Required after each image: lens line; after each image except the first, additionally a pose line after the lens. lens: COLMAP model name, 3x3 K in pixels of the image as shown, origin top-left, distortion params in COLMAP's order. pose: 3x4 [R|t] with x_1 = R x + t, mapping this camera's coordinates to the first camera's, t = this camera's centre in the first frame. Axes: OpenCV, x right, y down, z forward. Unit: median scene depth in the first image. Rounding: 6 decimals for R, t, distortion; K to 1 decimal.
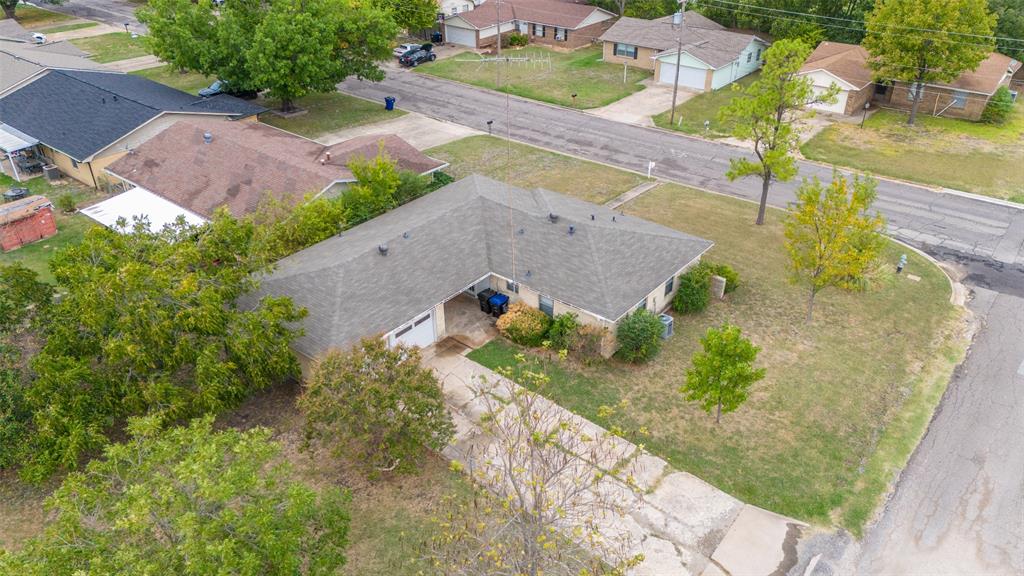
lens RADIAL K [[750.1, 0, 516.2], [0, 750.1, 287.0], [0, 0, 1]] dist [0.083314, -0.068860]
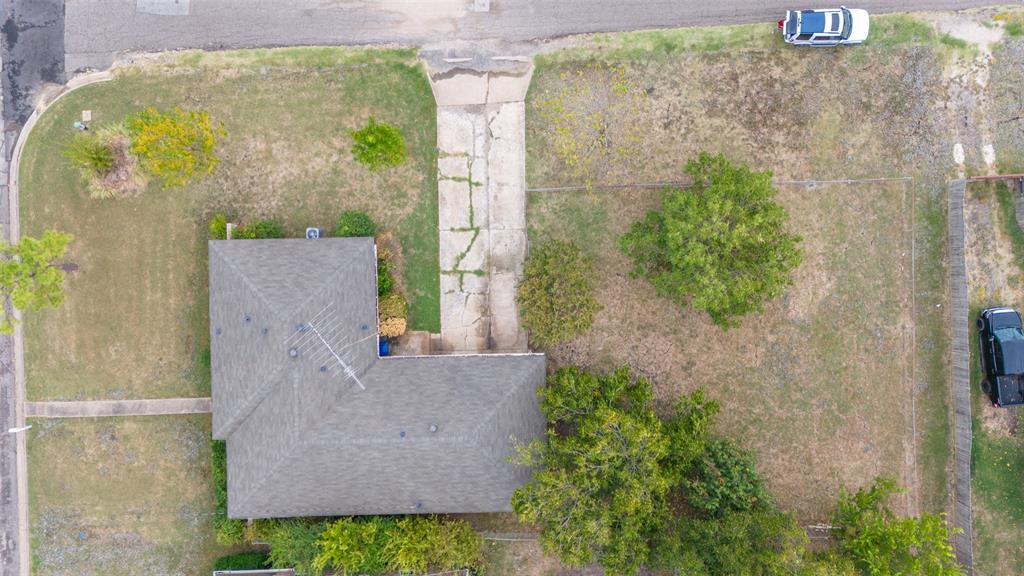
lens RADIAL K [[790.7, 0, 512.0], [0, 790.7, 288.0], [0, 0, 1]] dist [0.104853, -0.112920]
pose [[-0.648728, -0.760805, 0.018134, -0.093769], [0.414782, -0.333499, 0.846602, -0.820735], [-0.638051, 0.556736, 0.531918, 0.111127]]
